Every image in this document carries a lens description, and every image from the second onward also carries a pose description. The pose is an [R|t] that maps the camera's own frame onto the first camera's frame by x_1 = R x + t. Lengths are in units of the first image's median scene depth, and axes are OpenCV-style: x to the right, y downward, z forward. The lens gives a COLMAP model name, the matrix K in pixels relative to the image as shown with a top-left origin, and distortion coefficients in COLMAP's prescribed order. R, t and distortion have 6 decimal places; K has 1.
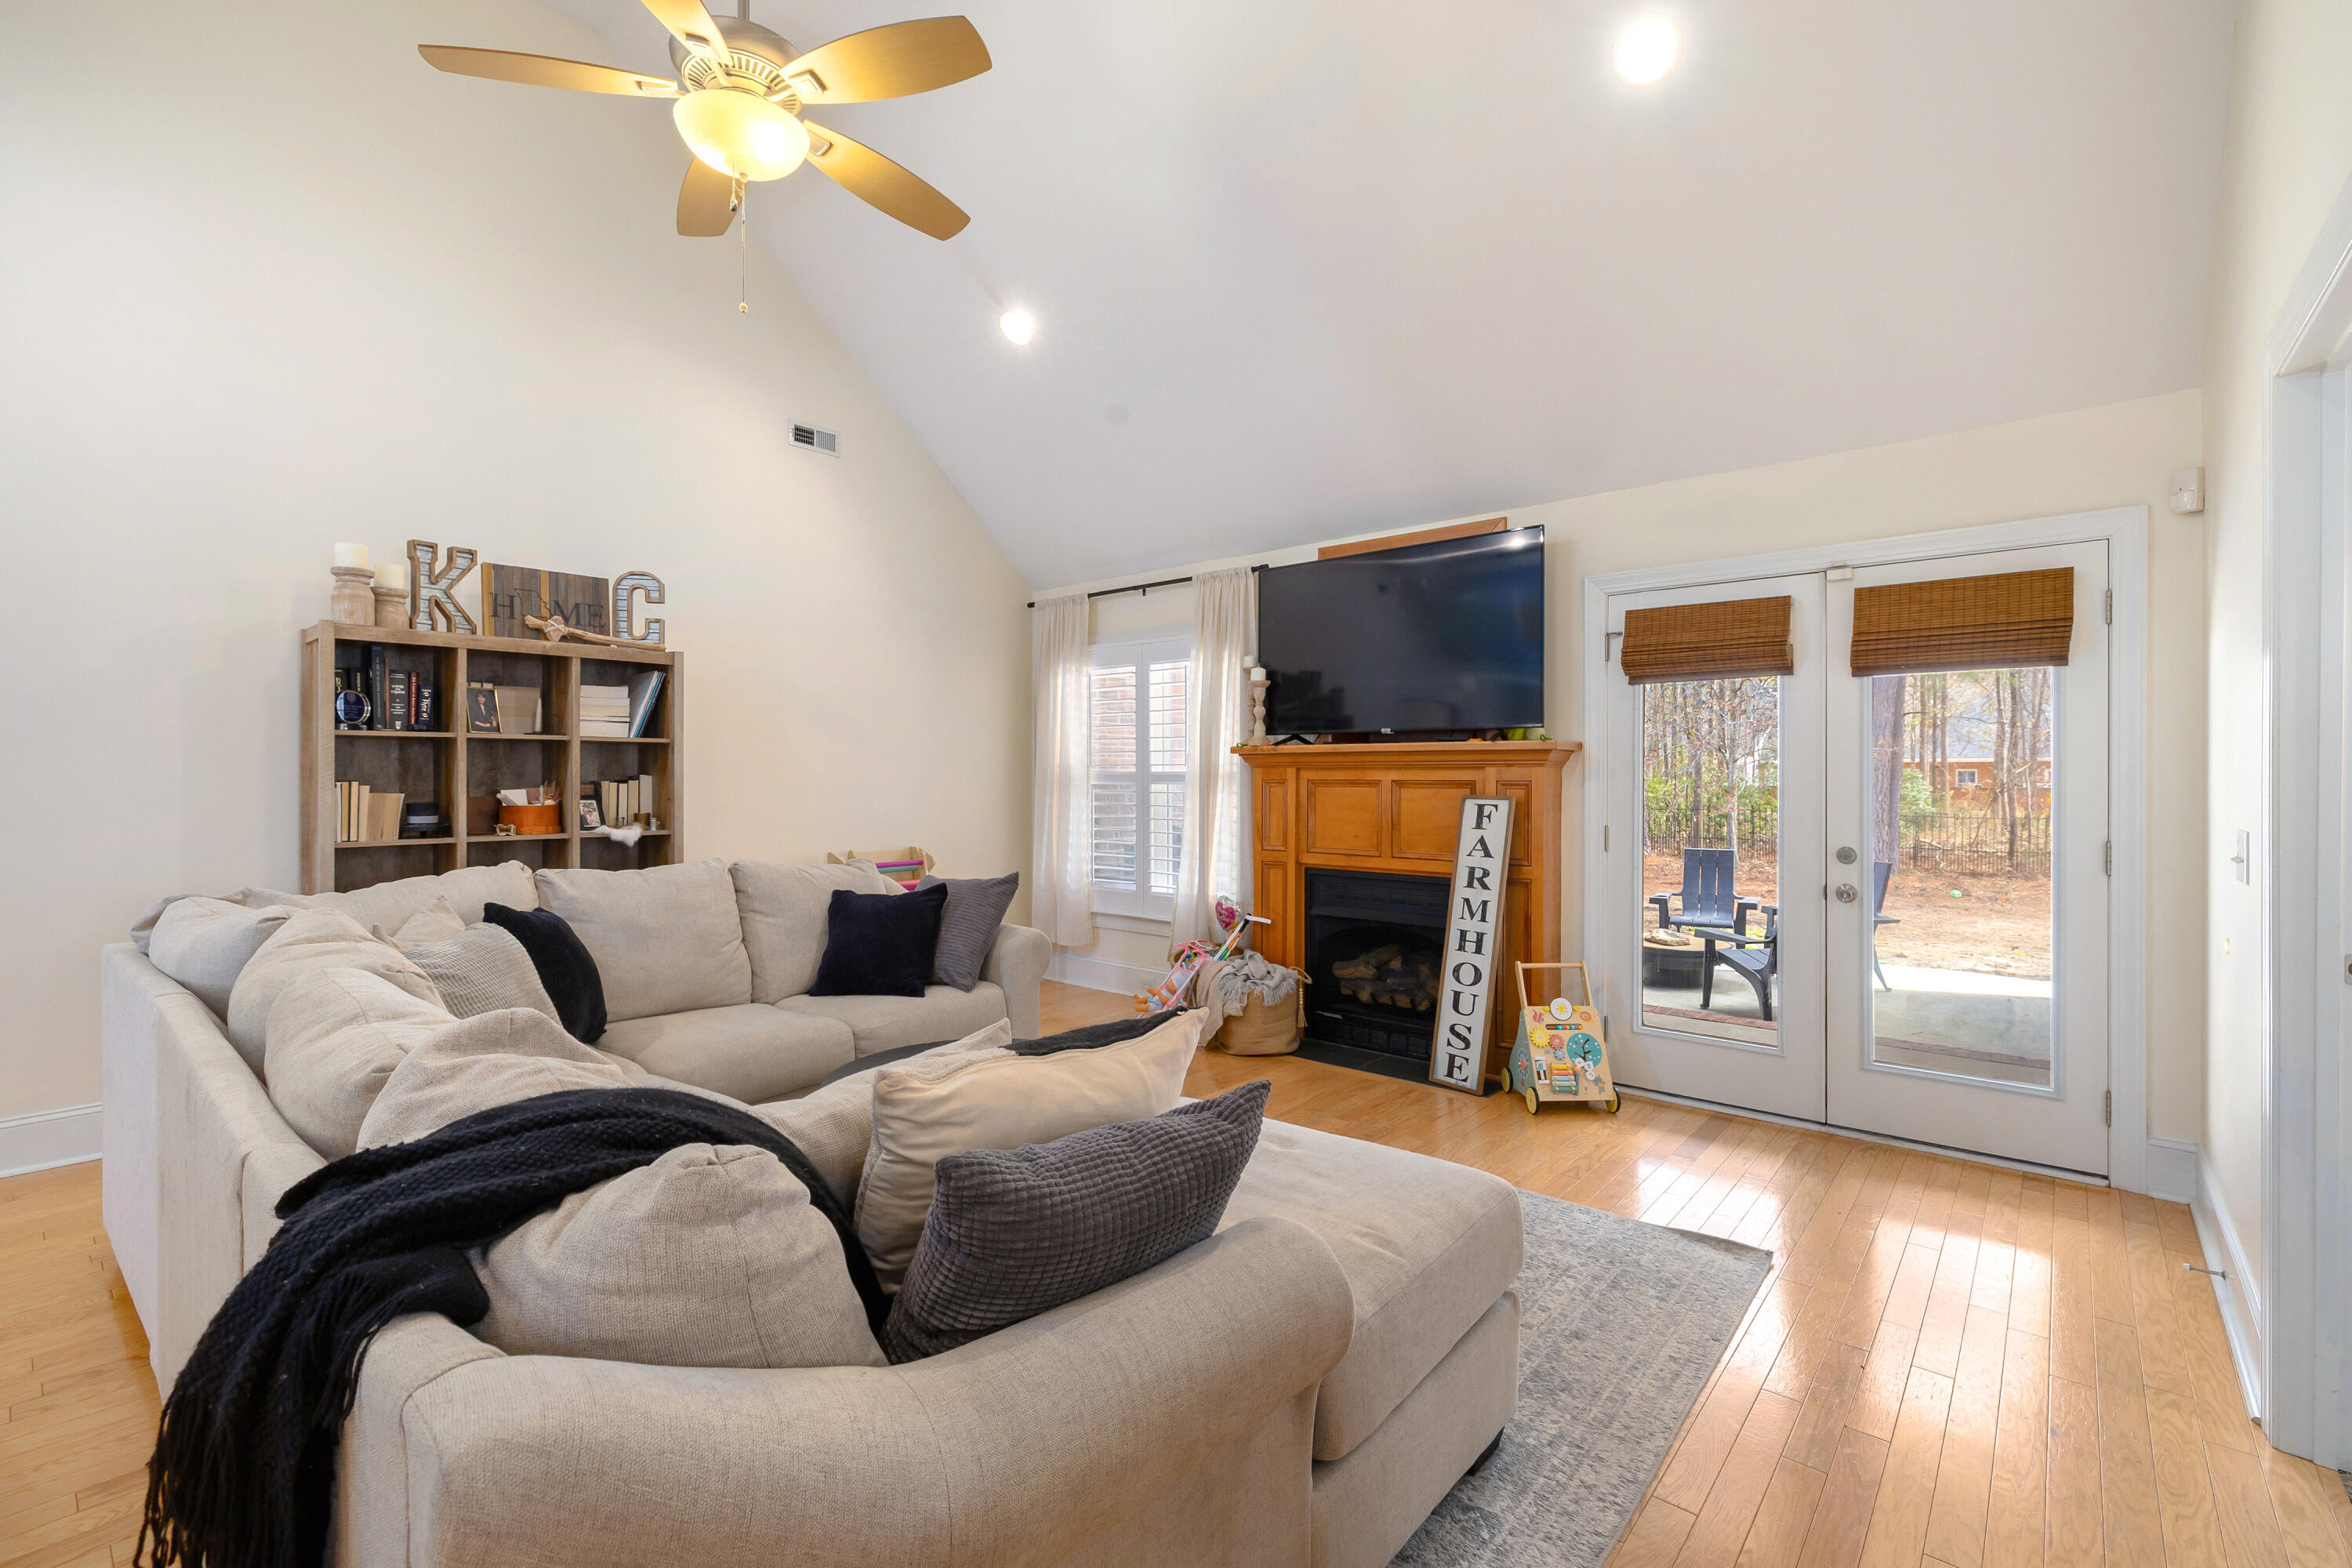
lens RADIAL K [[1003.1, 0, 1176.0], [0, 1003.1, 784.0], [0, 0, 1]] dist [0.000615, 0.000000]
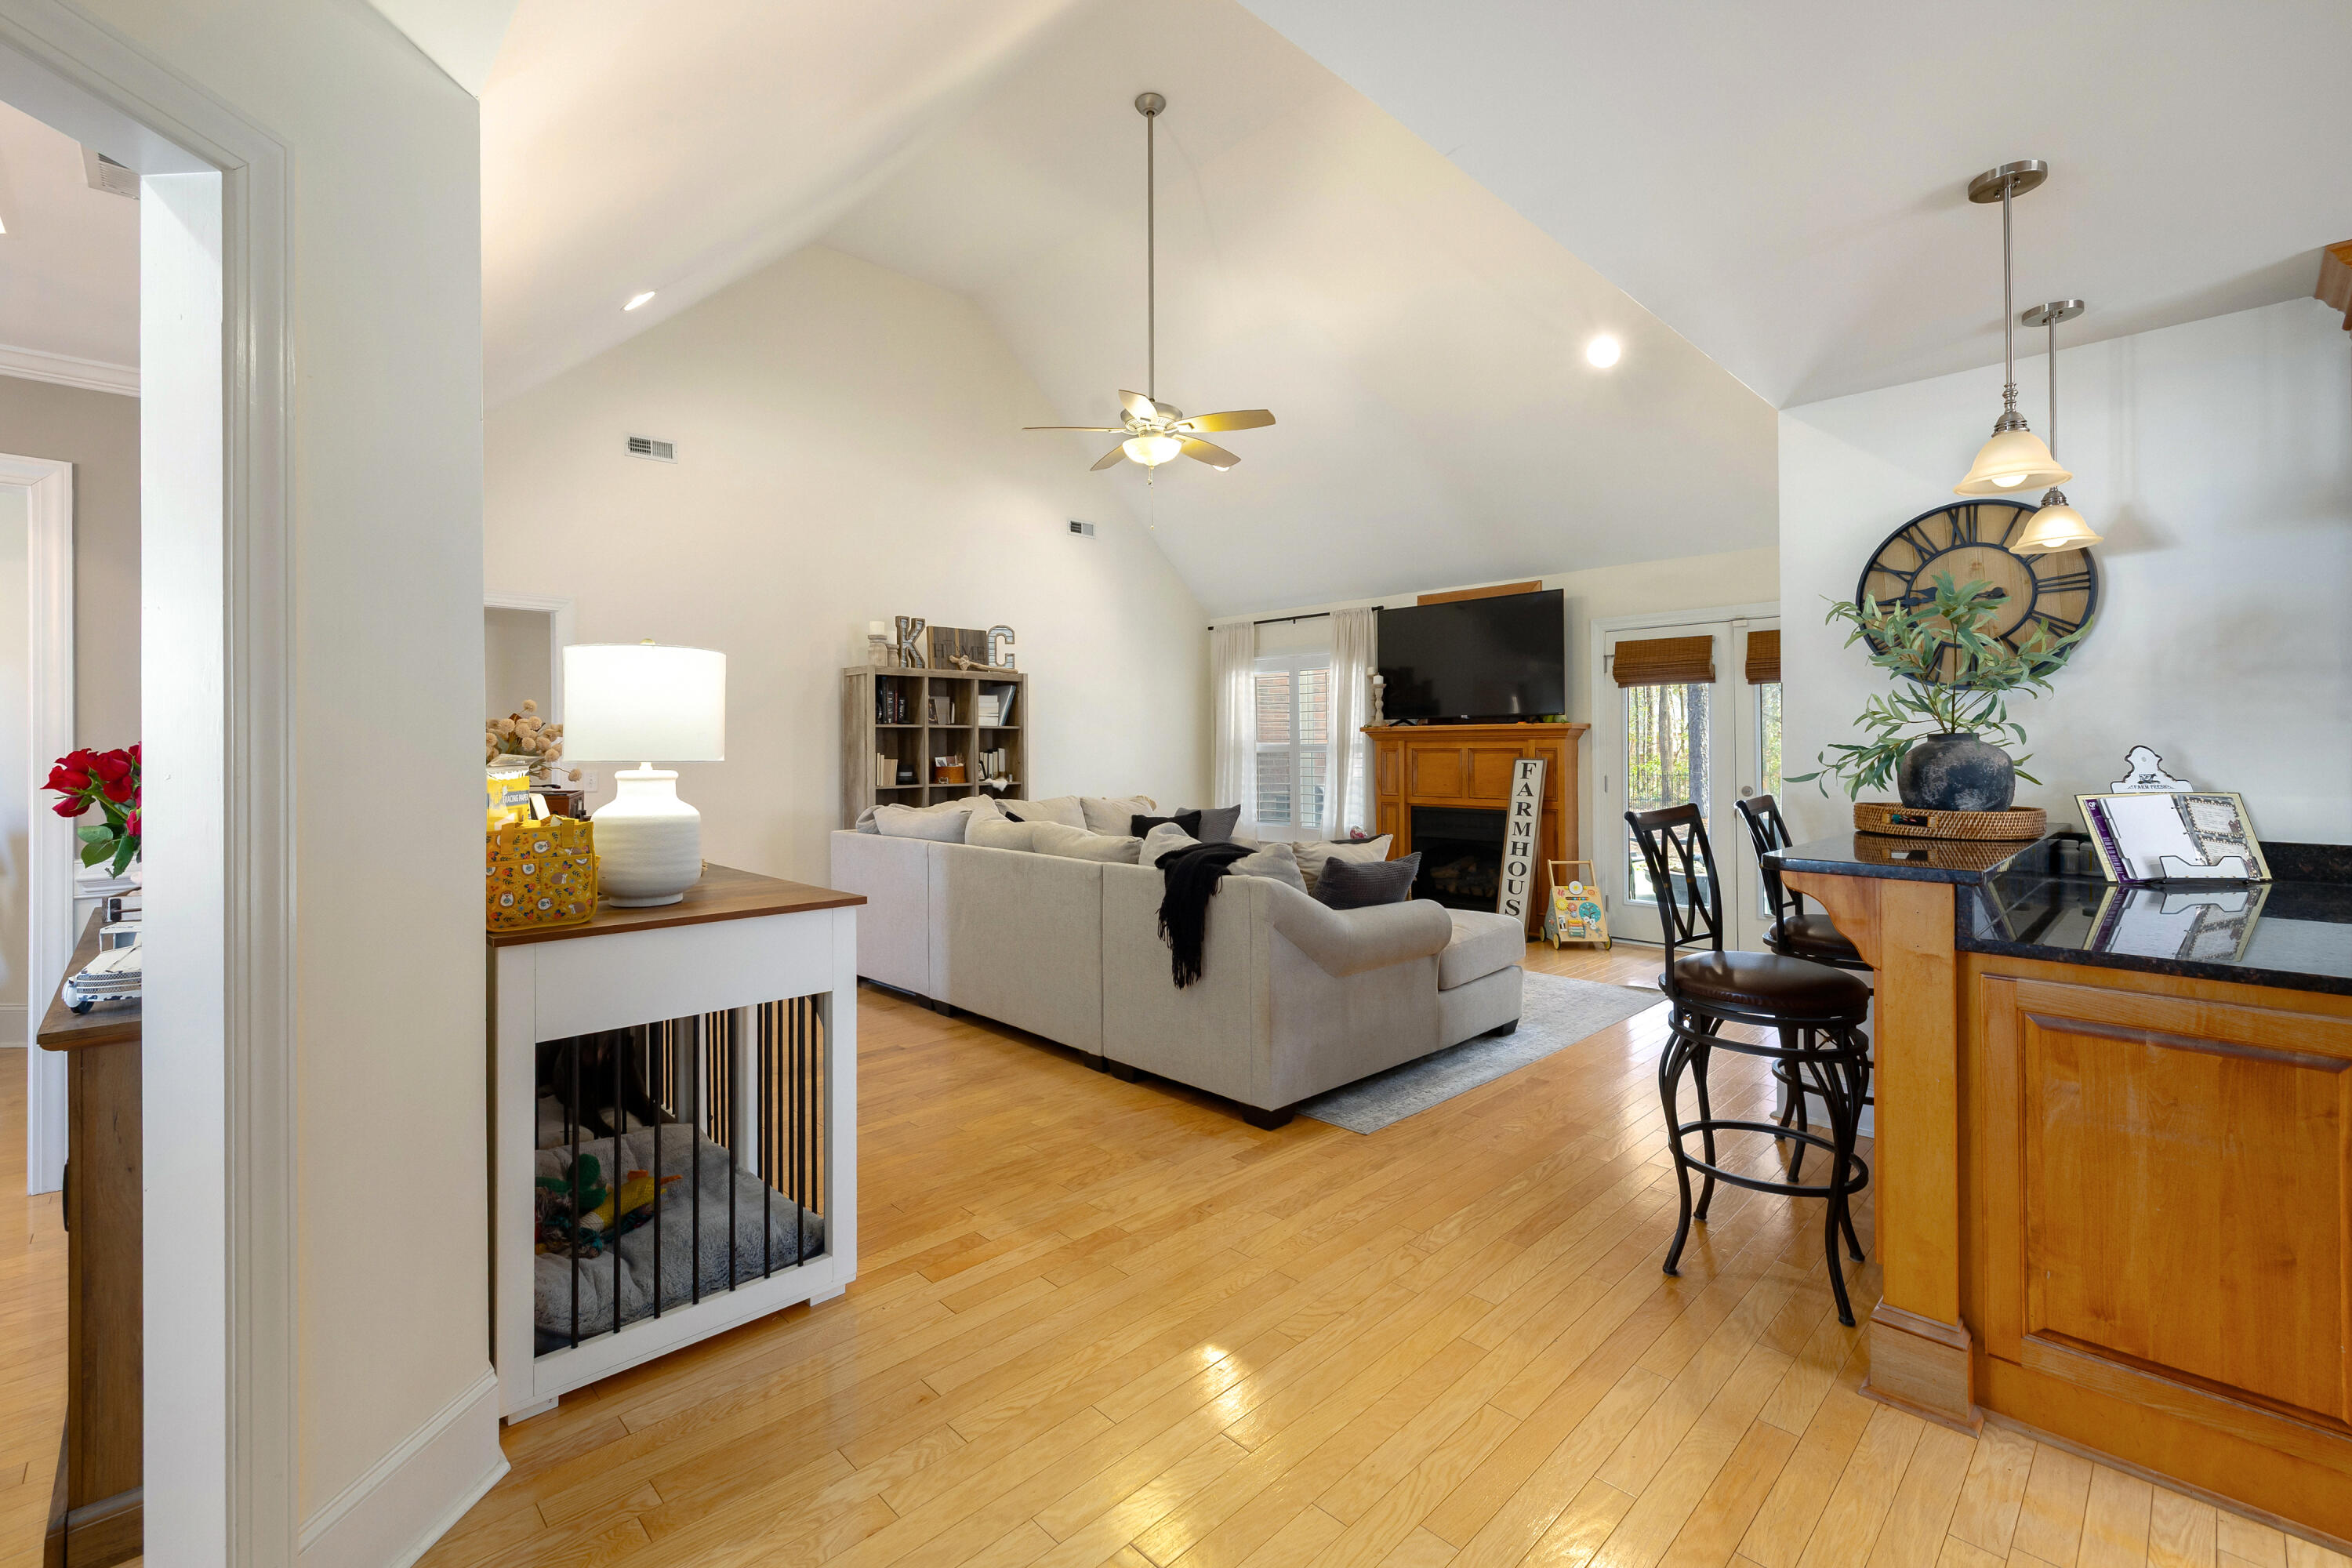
lens RADIAL K [[1005.2, 0, 1166.4], [0, 1005.2, 746.1], [0, 0, 1]] dist [0.014121, 0.000043]
pose [[0.996382, -0.007495, -0.084659, -0.128786], [0.006650, 0.999925, -0.010261, 0.005997], [0.084730, 0.009660, 0.996357, -0.642585]]
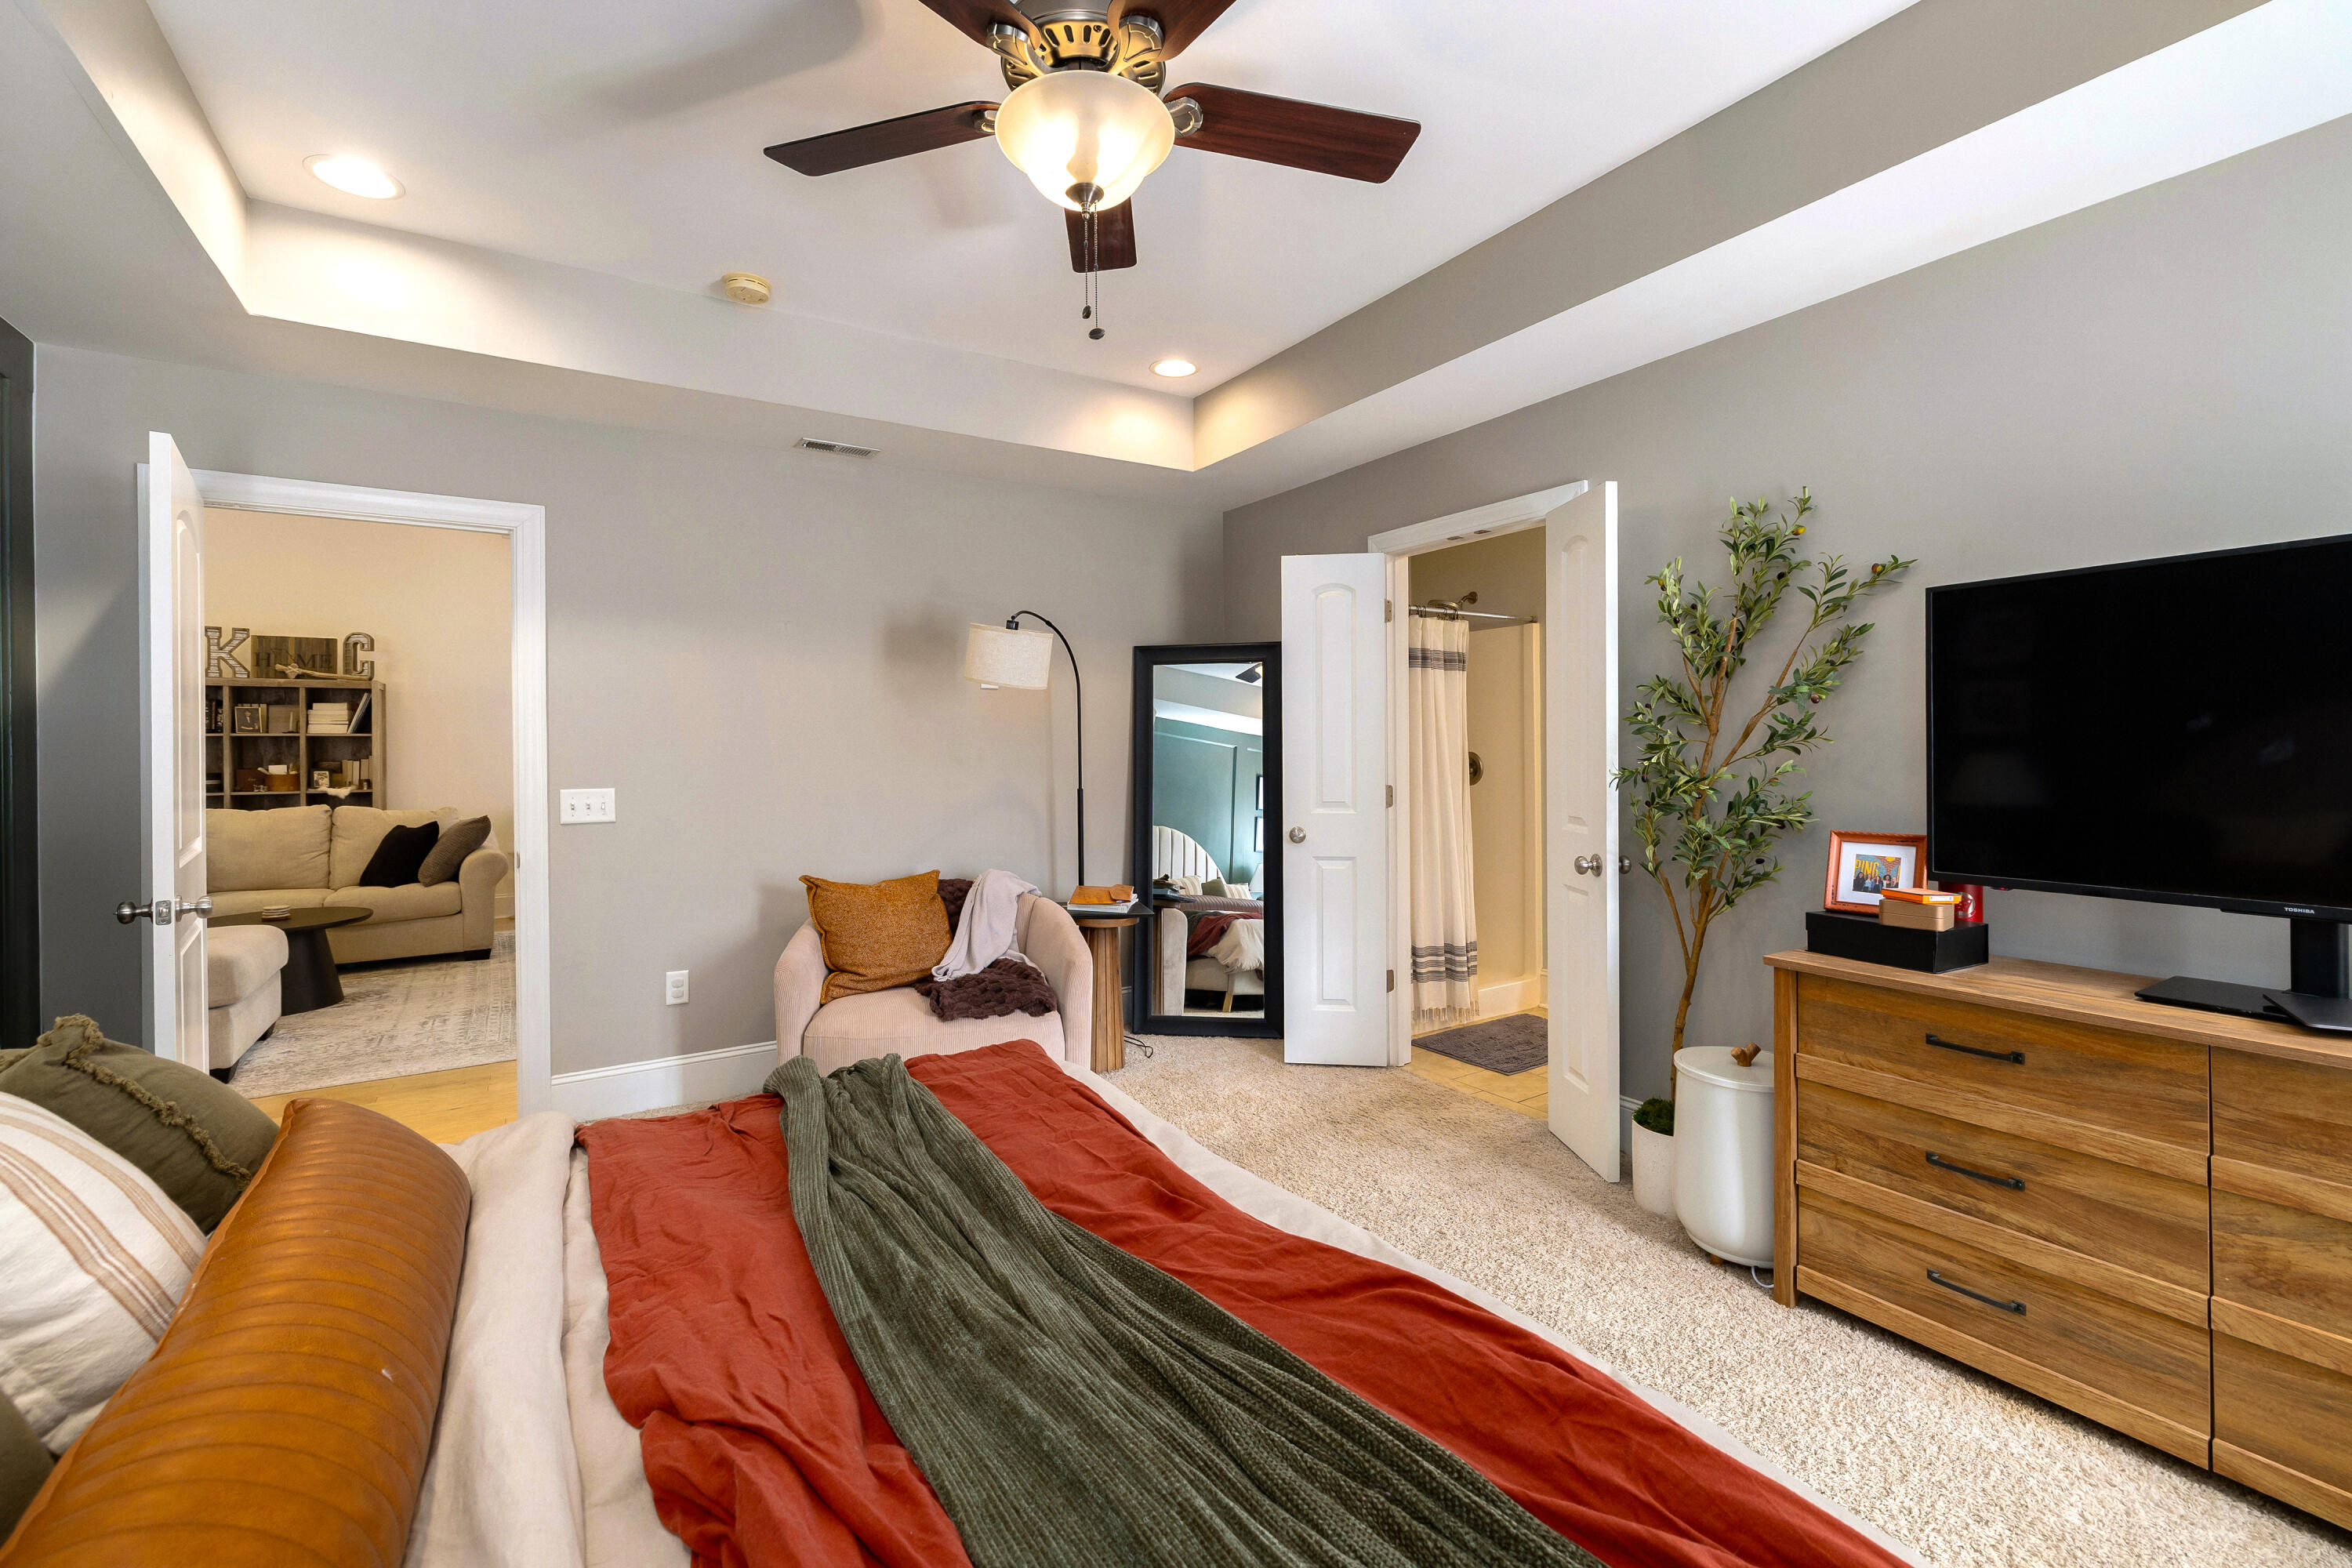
lens RADIAL K [[1005.2, 0, 1166.4], [0, 1005.2, 746.1], [0, 0, 1]] dist [0.014121, 0.000043]
pose [[0.955344, -0.008575, -0.295372, 1.256926], [0.005895, 0.999933, -0.009962, -0.001303], [0.295438, 0.007776, 0.955330, -0.201967]]
